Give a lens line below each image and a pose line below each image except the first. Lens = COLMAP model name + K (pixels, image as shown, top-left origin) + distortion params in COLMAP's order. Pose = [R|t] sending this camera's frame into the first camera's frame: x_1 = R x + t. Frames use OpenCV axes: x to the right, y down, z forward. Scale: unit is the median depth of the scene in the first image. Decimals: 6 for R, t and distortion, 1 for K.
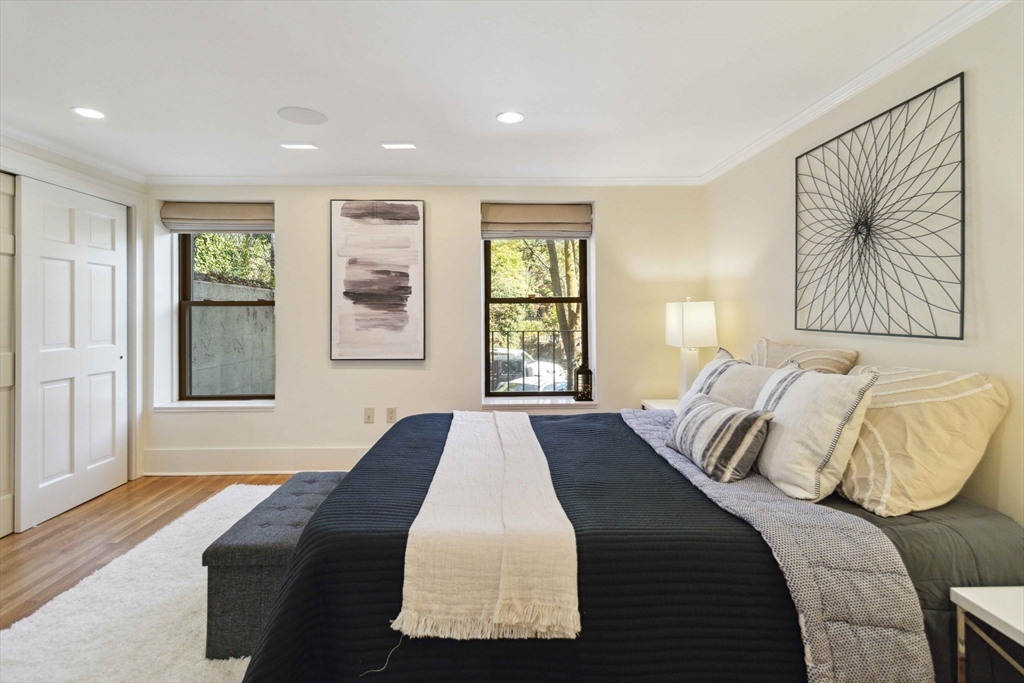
lens RADIAL K [[476.8, 0, 506.4], [0, 476.8, 315.4], [0, 0, 1]] dist [-0.001226, 0.000425]
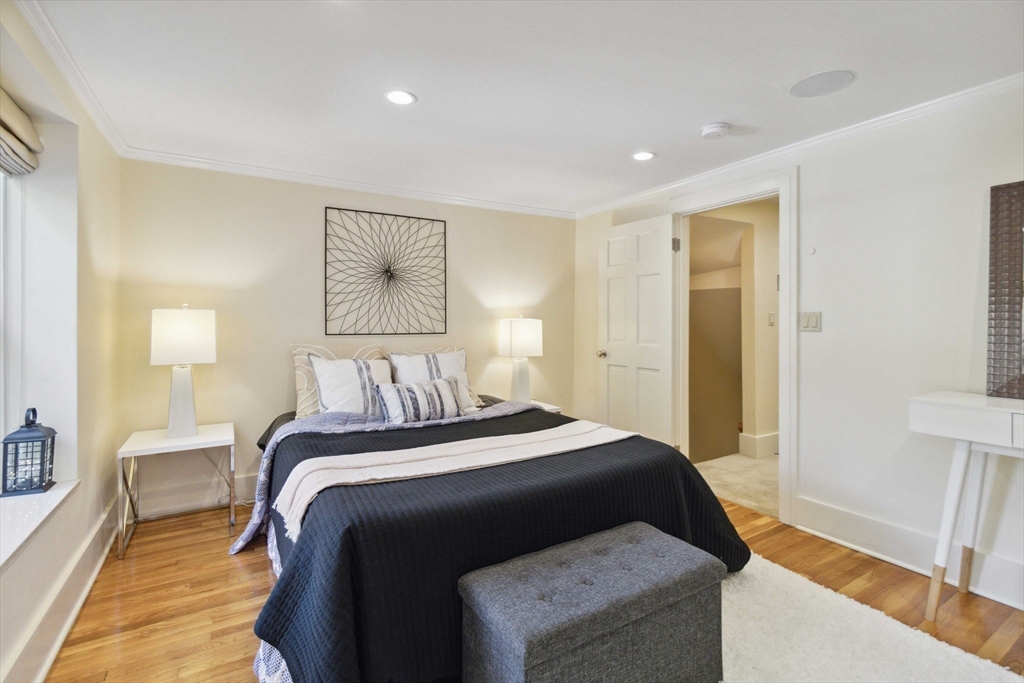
lens RADIAL K [[478.2, 0, 517.9], [0, 478.2, 321.7], [0, 0, 1]] dist [0.000396, 0.000771]
pose [[-0.492652, 0.005026, 0.870212, -0.587950], [0.008637, 0.999962, -0.000886, -0.000961], [-0.870183, 0.007080, -0.492677, 0.846564]]
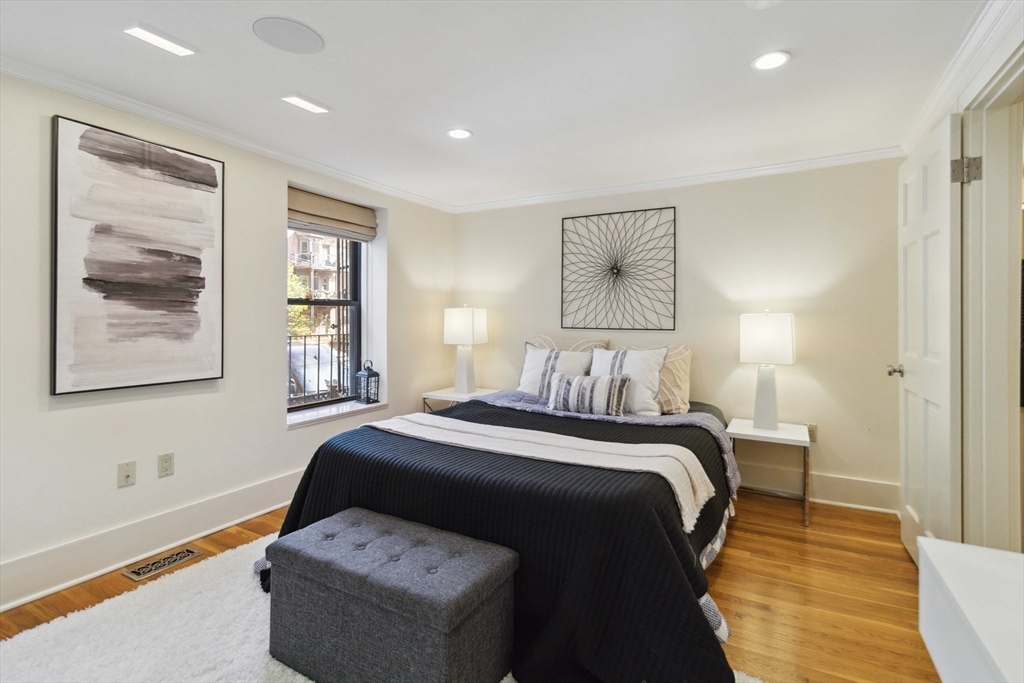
lens RADIAL K [[478.2, 0, 517.9], [0, 478.2, 321.7], [0, 0, 1]] dist [0.000396, 0.000771]
pose [[0.512242, -0.002286, 0.858838, -0.578077], [-0.001138, 0.999994, 0.003341, 0.002719], [-0.858840, -0.002689, 0.512236, 0.227253]]
